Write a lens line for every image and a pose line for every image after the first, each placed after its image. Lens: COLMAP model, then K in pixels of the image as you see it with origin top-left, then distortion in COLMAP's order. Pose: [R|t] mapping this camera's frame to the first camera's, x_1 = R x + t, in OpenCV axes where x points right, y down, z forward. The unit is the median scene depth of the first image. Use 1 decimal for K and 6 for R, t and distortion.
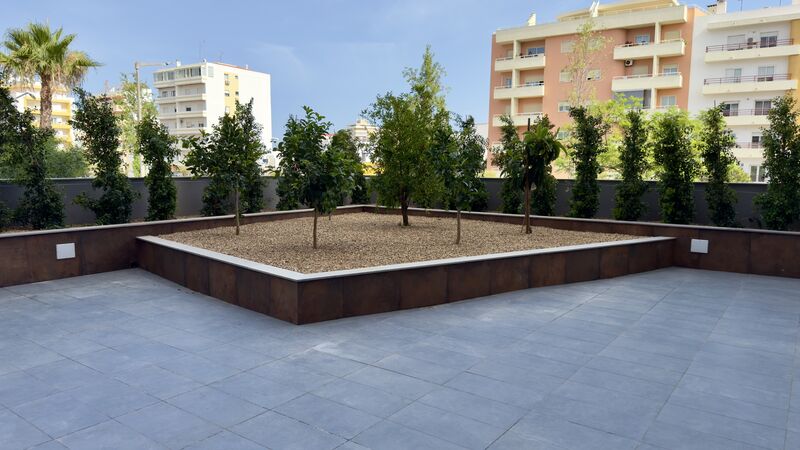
lens RADIAL K [[559.7, 0, 409.4], [0, 559.7, 227.6], [0, 0, 1]] dist [0.102231, -0.135796]
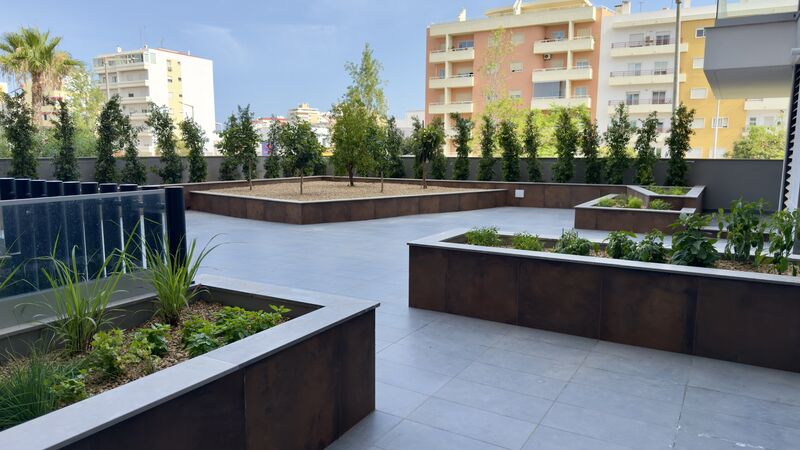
lens RADIAL K [[558.2, 0, 400.0], [0, 558.2, 225.0], [0, 0, 1]] dist [0.117610, -0.156432]
pose [[0.996408, -0.016743, 0.083007, -0.000867], [0.014900, 0.999629, 0.022783, 0.017956], [-0.083358, -0.021464, 0.996288, -0.148686]]
